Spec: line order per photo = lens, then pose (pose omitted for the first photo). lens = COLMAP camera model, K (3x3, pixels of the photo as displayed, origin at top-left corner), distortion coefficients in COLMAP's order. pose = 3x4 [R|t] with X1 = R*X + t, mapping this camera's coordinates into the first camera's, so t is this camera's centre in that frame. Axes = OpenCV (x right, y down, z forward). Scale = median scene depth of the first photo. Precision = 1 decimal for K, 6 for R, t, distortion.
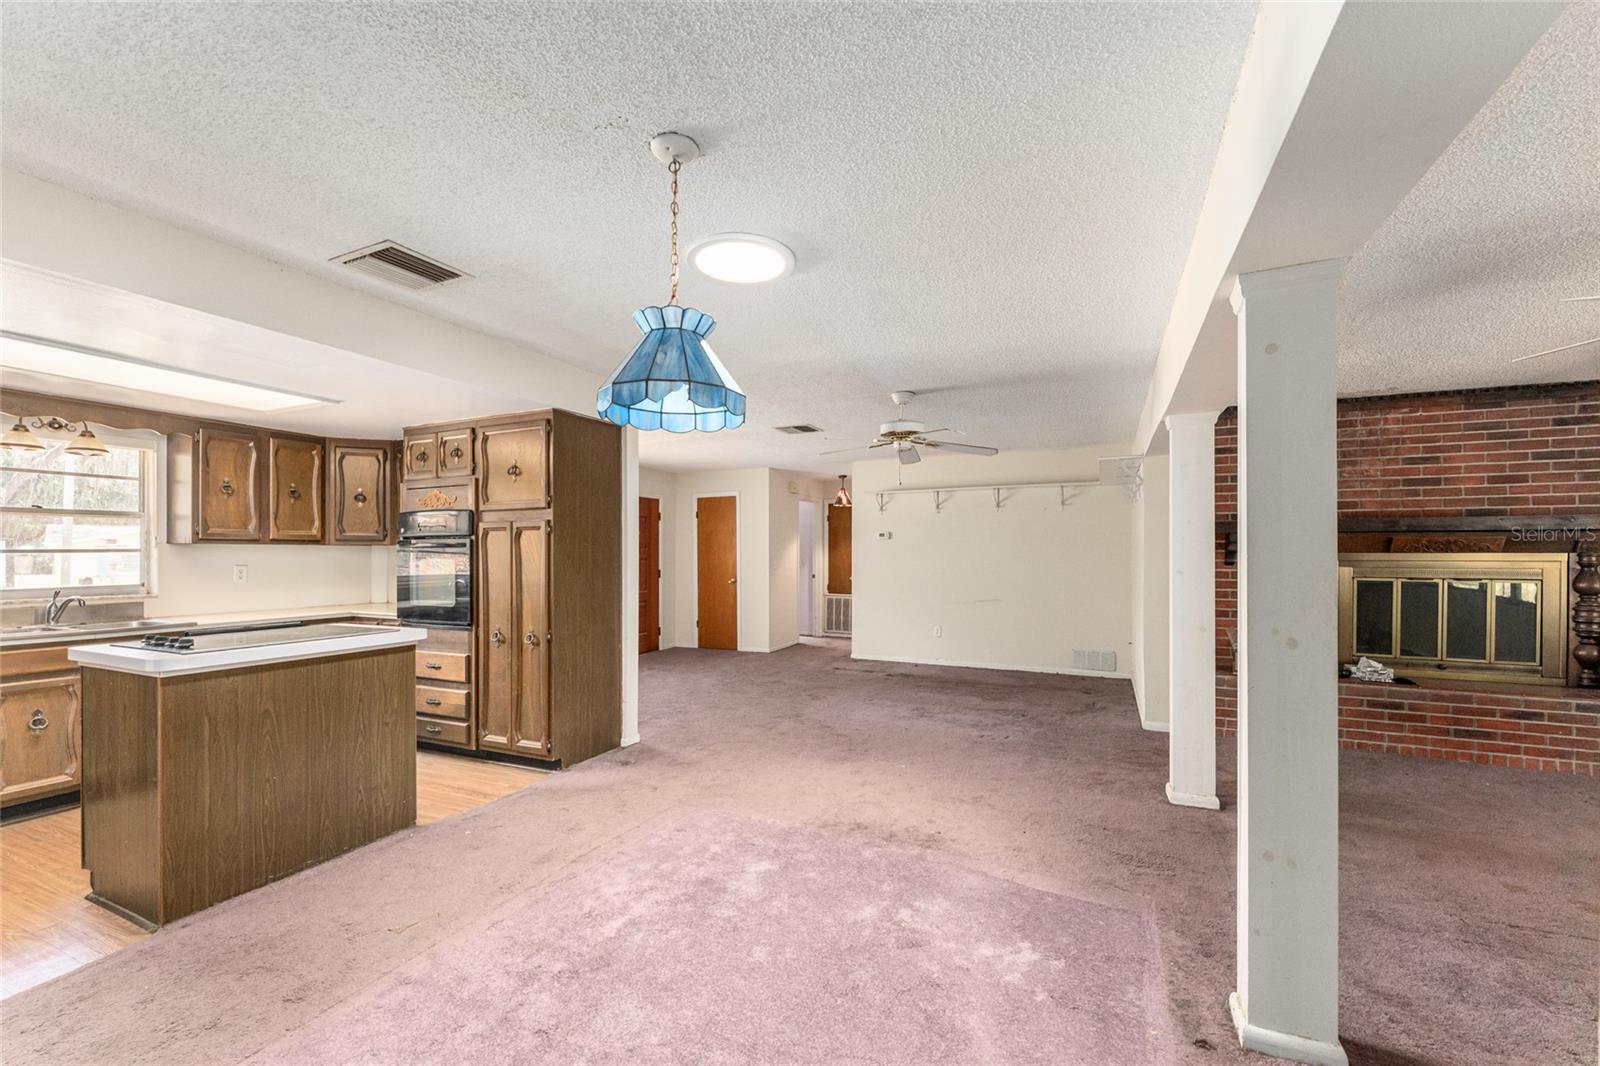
lens RADIAL K [[648.2, 0, 807.9], [0, 648.2, 552.0], [0, 0, 1]] dist [0.004200, -0.001908]
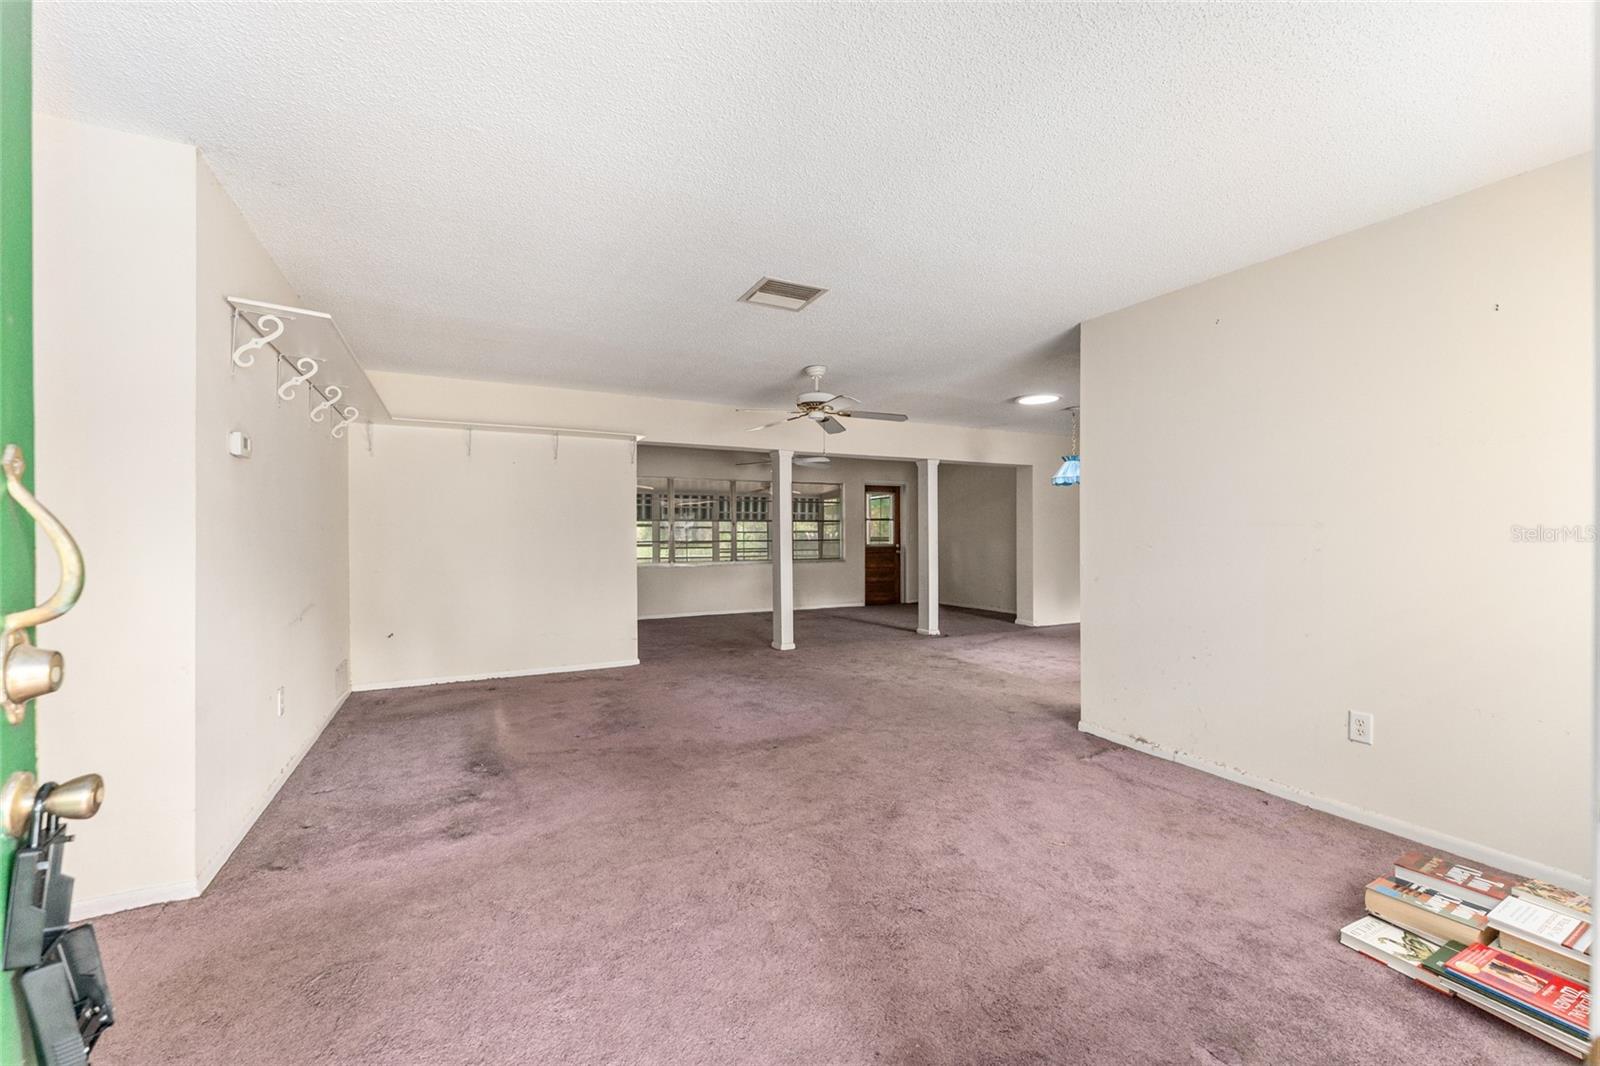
lens RADIAL K [[648.2, 0, 811.7], [0, 648.2, 536.2], [0, 0, 1]] dist [0.004200, -0.001908]
pose [[-0.795999, -0.002189, 0.605293, -0.517266], [-0.001161, 0.999997, 0.002090, 0.031178], [-0.605296, 0.000960, -0.796000, 1.935326]]
